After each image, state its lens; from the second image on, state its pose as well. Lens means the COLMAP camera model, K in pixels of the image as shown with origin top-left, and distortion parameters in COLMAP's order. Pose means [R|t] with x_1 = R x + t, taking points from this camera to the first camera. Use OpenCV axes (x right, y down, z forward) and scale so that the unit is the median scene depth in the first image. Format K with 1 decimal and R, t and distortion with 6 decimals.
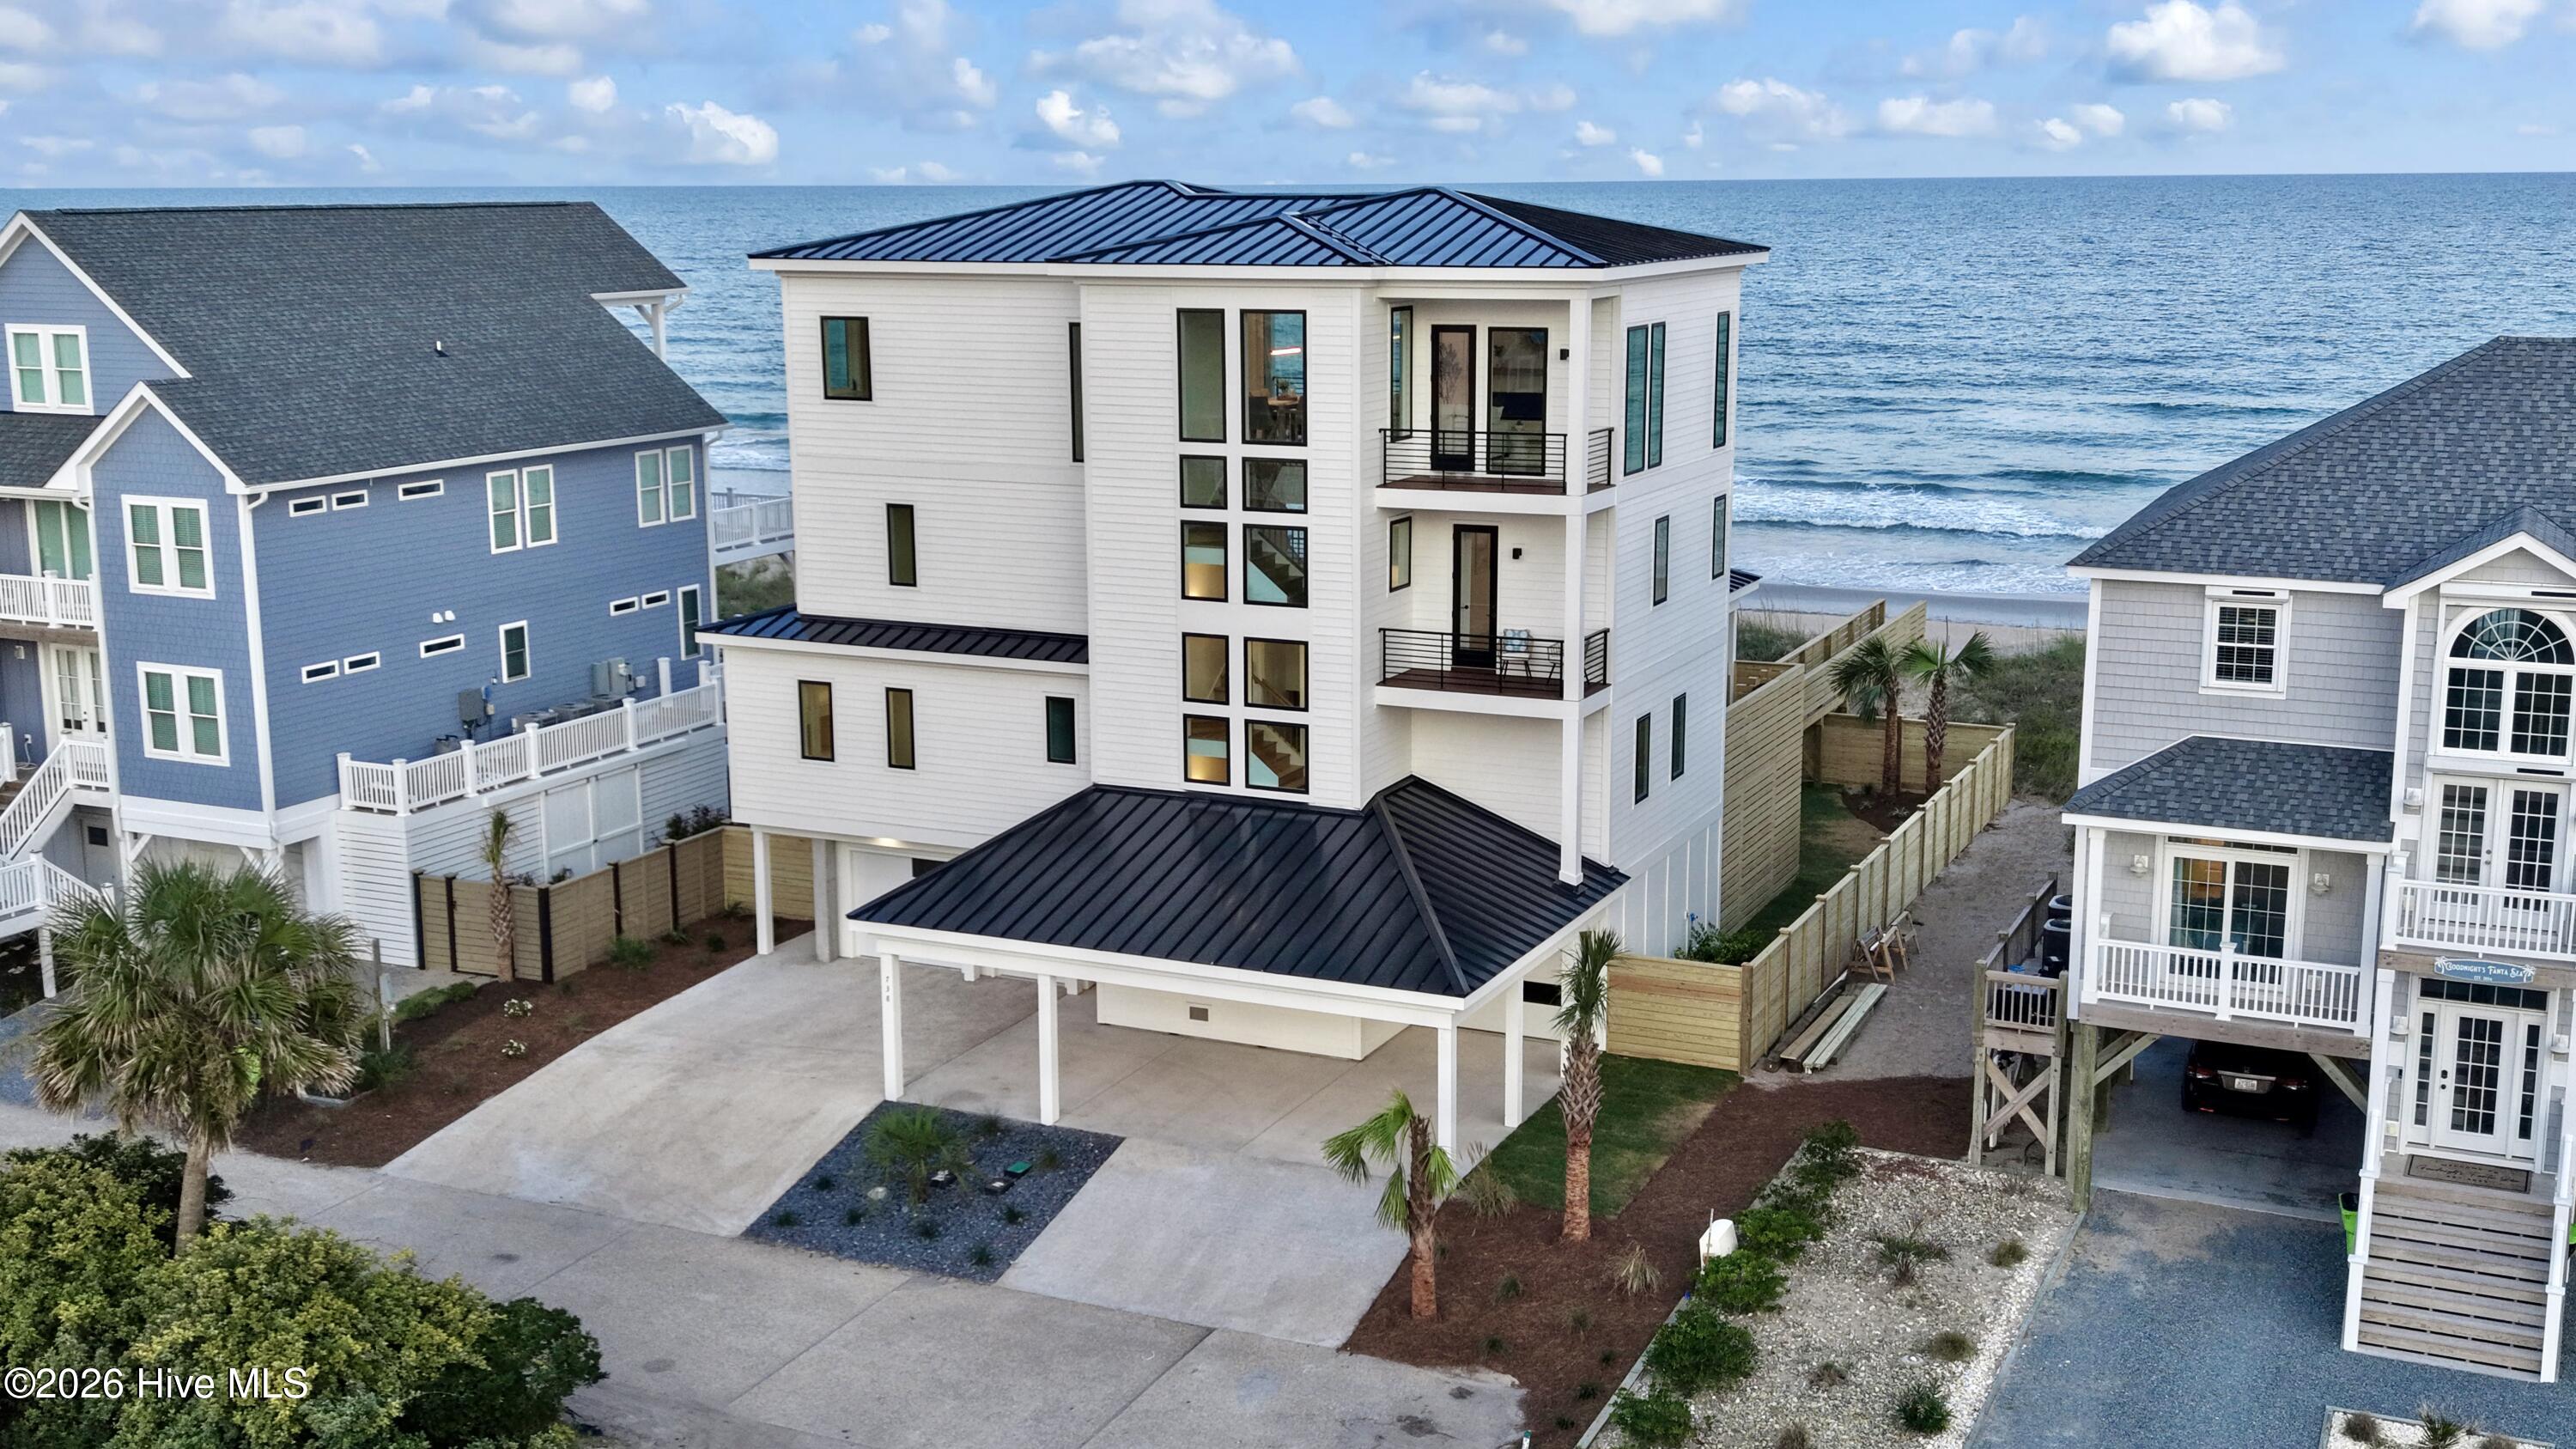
lens RADIAL K [[2712.0, 0, 1288.0], [0, 2712.0, 724.5], [0, 0, 1]] dist [0.139566, -0.367659]
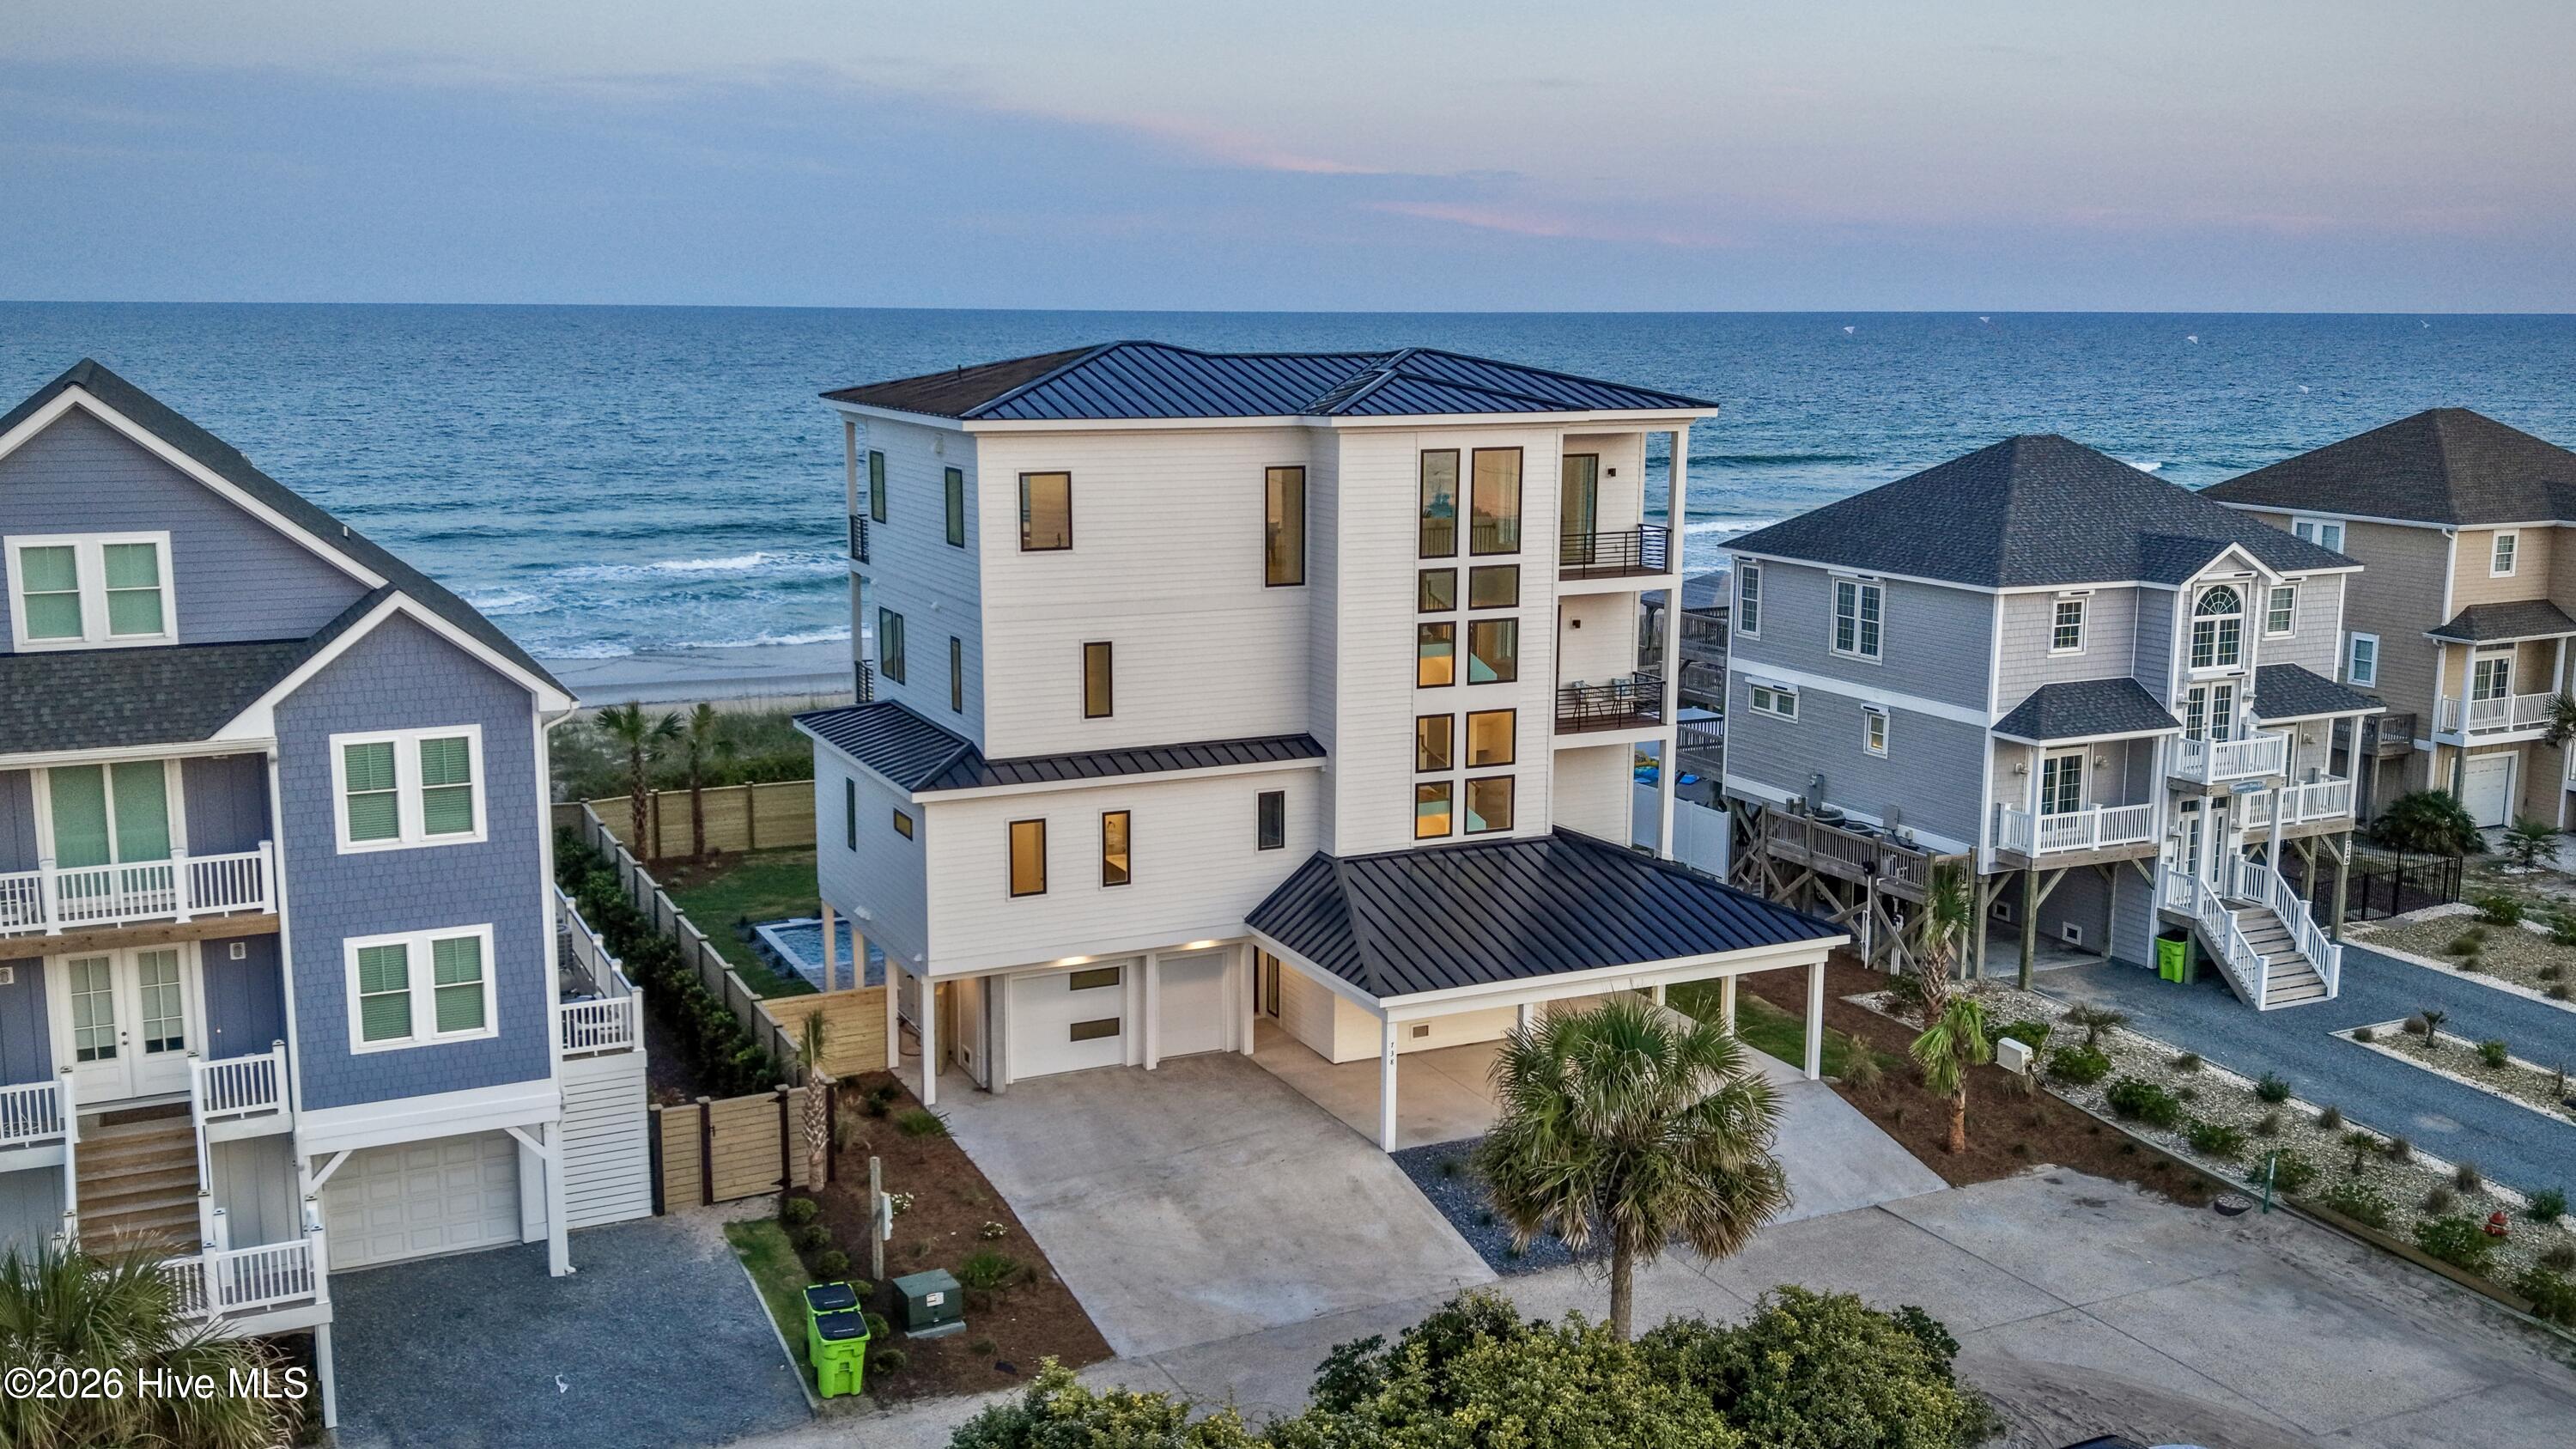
lens RADIAL K [[2330.0, 0, 1288.0], [0, 2330.0, 724.5], [0, 0, 1]] dist [0.093103, -0.185874]
pose [[0.625654, -0.129141, 0.769337, -0.893389], [0.144926, 0.988276, 0.048033, -0.090727], [-0.766520, 0.081445, 0.637035, 0.395392]]
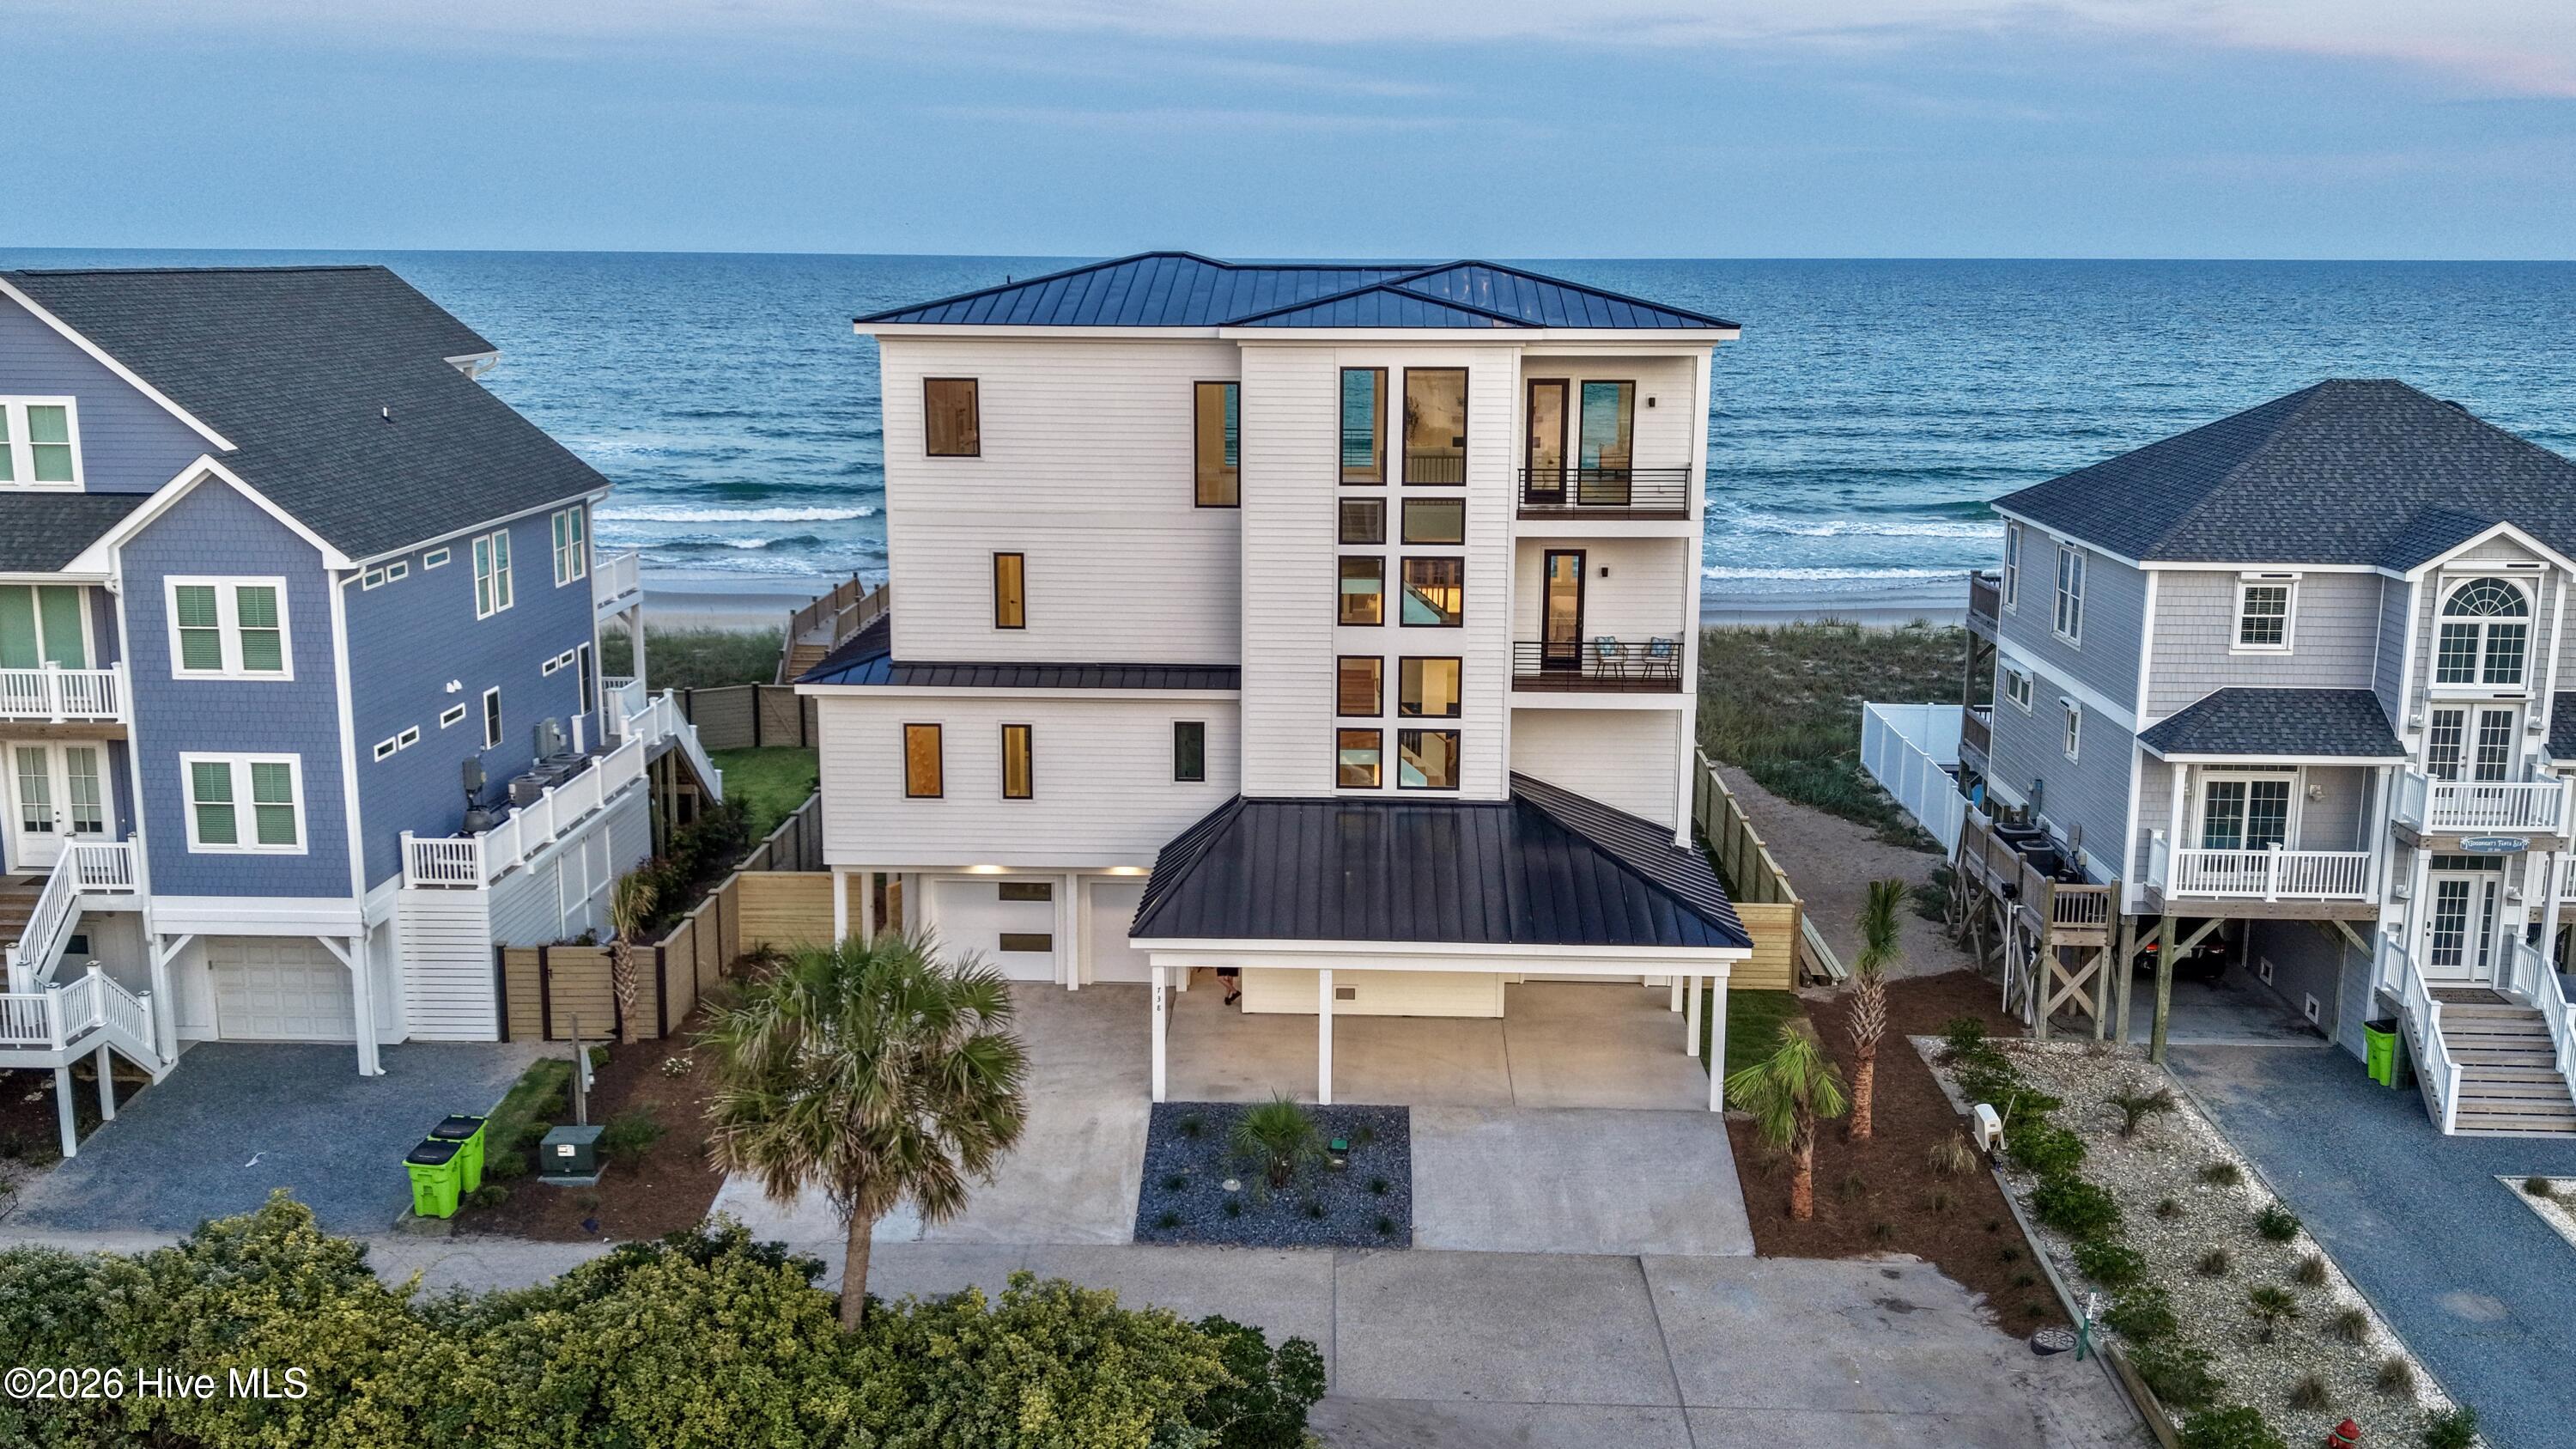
lens RADIAL K [[2330.0, 0, 1288.0], [0, 2330.0, 724.5], [0, 0, 1]] dist [0.093103, -0.185874]
pose [[0.917807, -0.067830, 0.391190, -0.447679], [0.067715, 0.997605, 0.014106, -0.020966], [-0.391210, 0.013543, 0.920202, 0.125671]]
